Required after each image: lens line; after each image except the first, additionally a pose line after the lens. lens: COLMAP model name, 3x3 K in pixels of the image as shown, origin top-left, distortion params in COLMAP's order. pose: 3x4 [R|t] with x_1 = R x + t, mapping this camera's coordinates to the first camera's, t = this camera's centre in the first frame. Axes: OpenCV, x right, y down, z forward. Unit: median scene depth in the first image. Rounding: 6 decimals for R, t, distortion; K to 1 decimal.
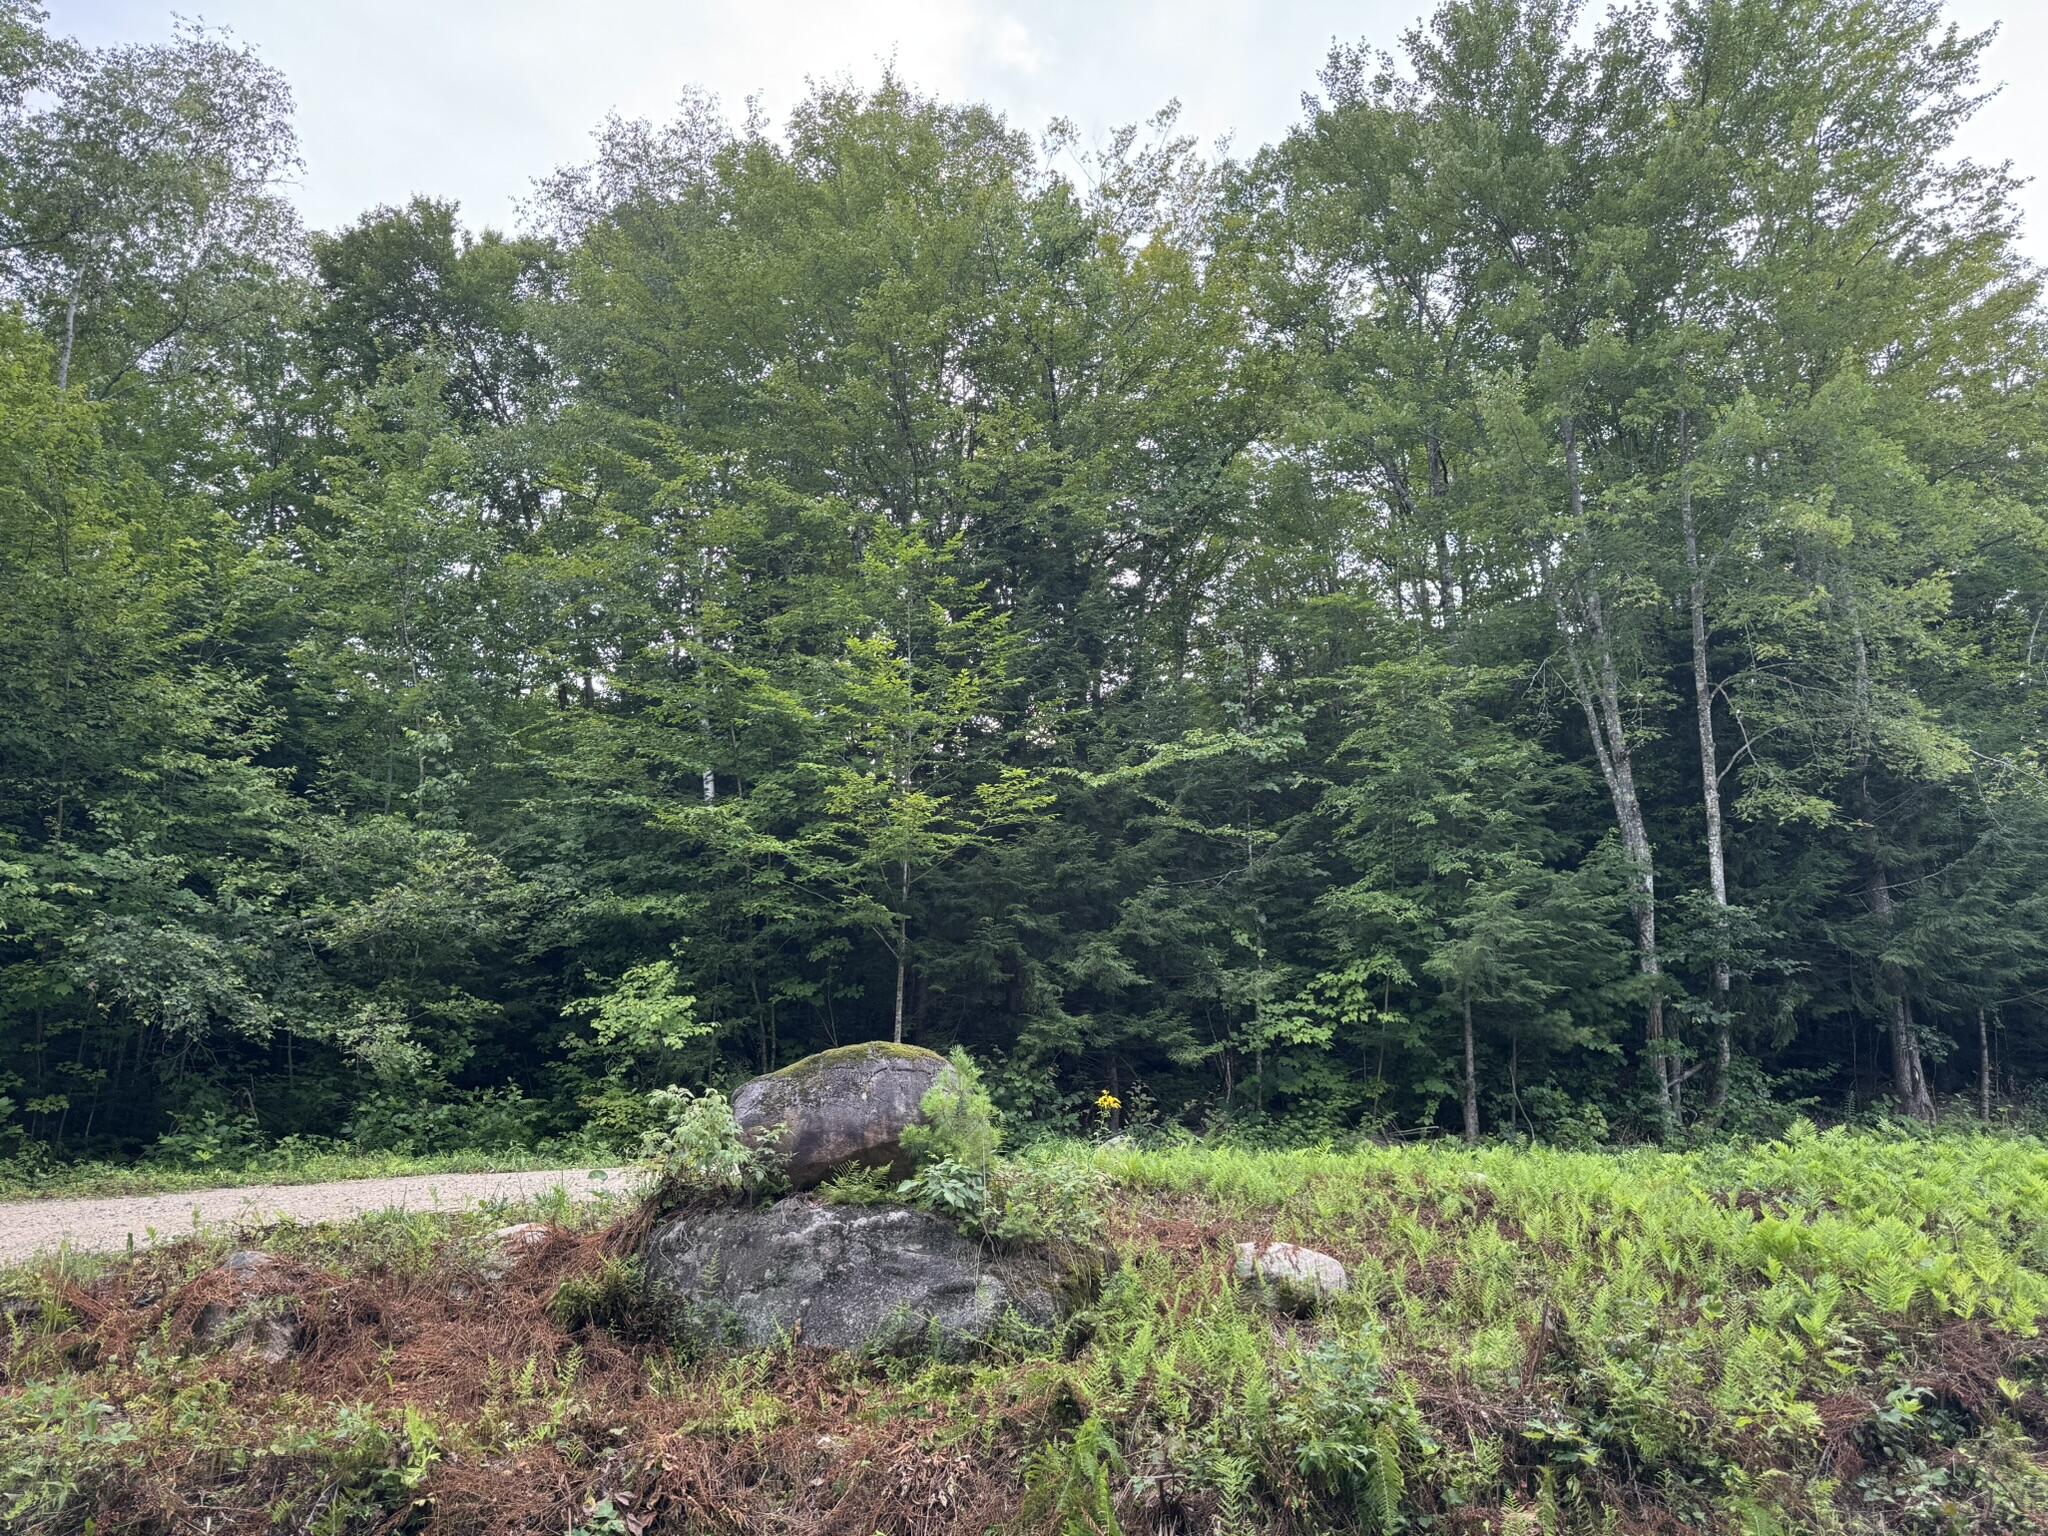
lens RADIAL K [[1448.3, 0, 1009.4], [0, 1448.3, 761.6], [0, 0, 1]] dist [0.047227, -0.054680]
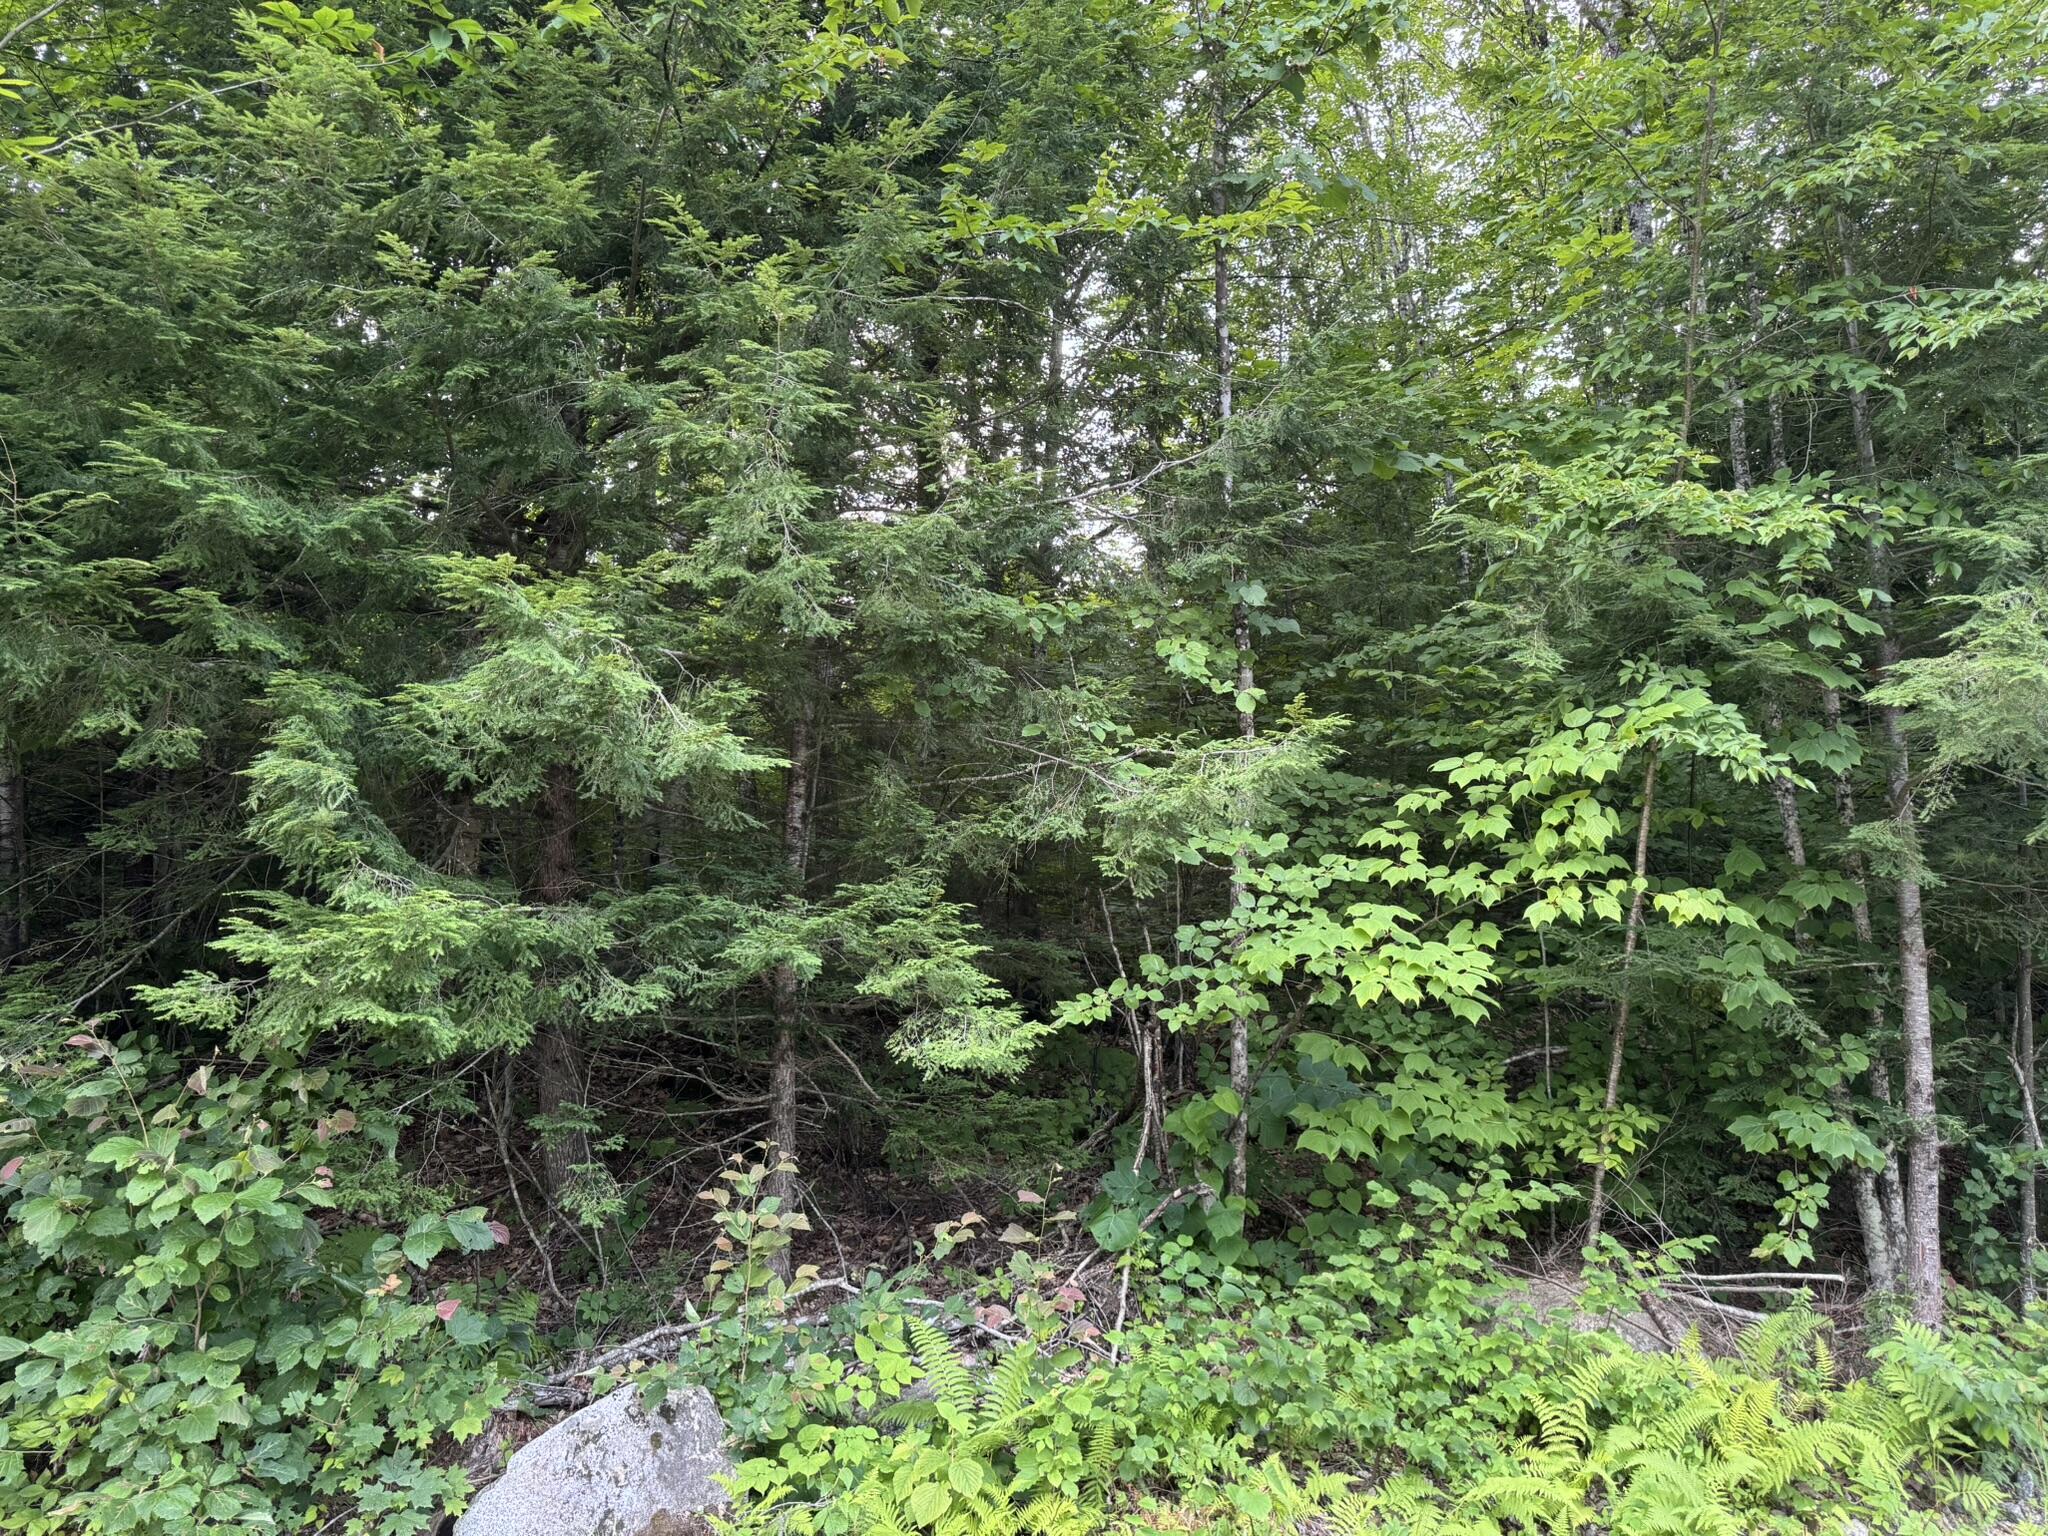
lens RADIAL K [[1448.3, 0, 1013.6], [0, 1448.3, 755.8], [0, 0, 1]] dist [0.047227, -0.054680]
pose [[0.999677, 0.001943, -0.025343, 0.179791], [-0.000377, 0.998098, 0.061649, 0.169871], [0.025415, -0.061620, 0.997776, 0.942465]]
